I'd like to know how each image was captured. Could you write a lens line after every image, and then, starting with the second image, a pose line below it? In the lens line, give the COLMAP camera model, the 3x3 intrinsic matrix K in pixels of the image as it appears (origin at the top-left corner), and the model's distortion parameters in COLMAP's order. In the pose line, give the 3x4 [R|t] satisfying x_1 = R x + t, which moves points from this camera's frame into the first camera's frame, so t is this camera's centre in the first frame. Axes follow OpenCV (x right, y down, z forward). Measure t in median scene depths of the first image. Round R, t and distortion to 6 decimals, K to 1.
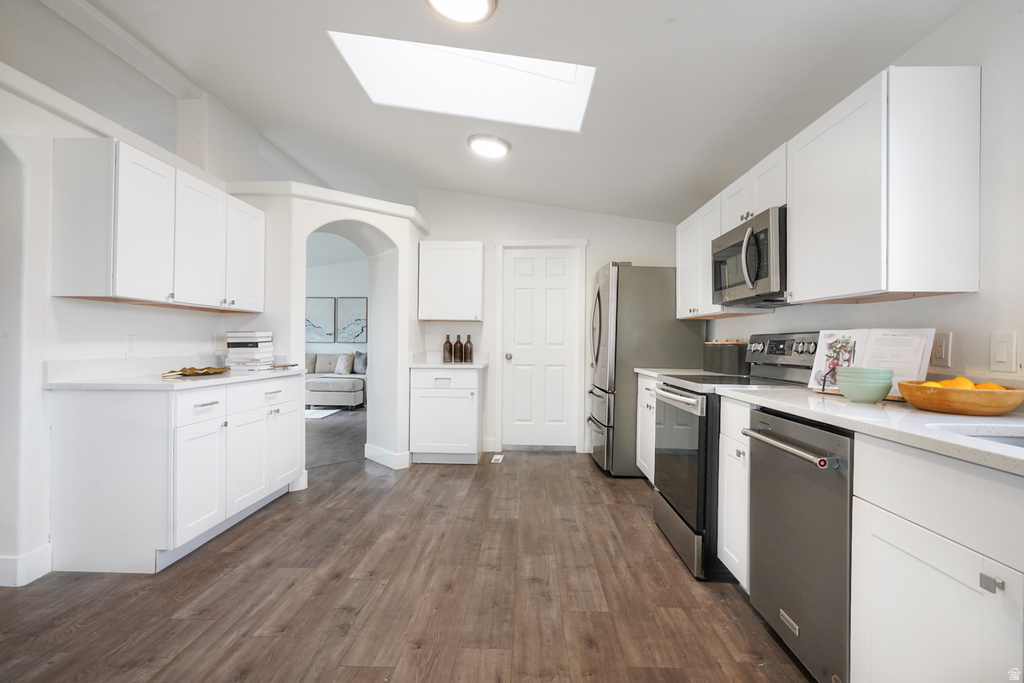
lens RADIAL K [[490.0, 0, 512.0], [0, 490.0, 341.5], [0, 0, 1]] dist [-0.001919, -0.000102]
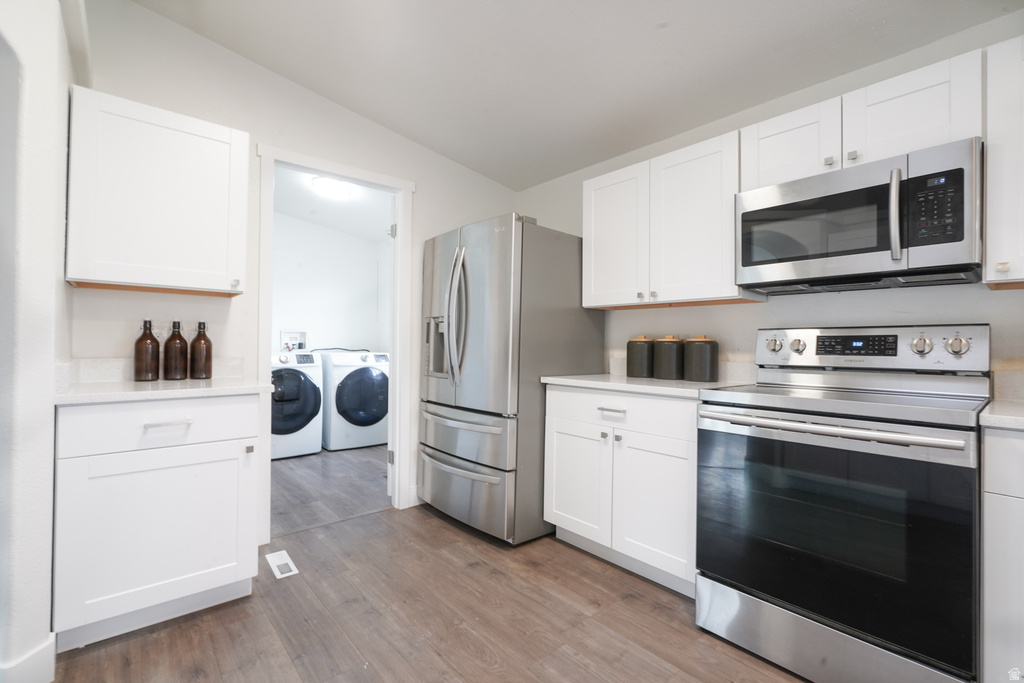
lens RADIAL K [[461.2, 0, 512.0], [0, 461.2, 341.5], [0, 0, 1]] dist [-0.001330, -0.000058]
pose [[0.734516, 0.002363, 0.678587, -0.312113], [-0.003408, 0.999994, 0.000206, 0.008460], [-0.678582, -0.002464, 0.734520, 0.835181]]
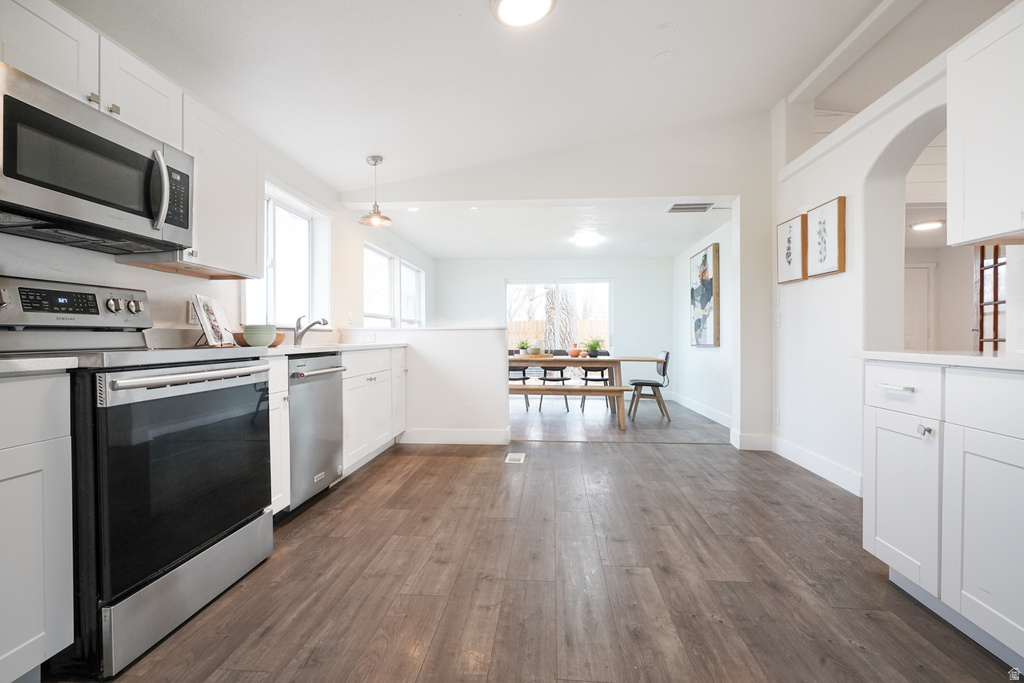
lens RADIAL K [[461.2, 0, 512.0], [0, 461.2, 341.5], [0, 0, 1]] dist [-0.001330, -0.000058]
pose [[-0.998728, -0.007056, 0.049930, -0.105307], [-0.006606, 0.999936, 0.009164, 0.056568], [-0.049991, 0.008823, -0.998711, 1.584615]]
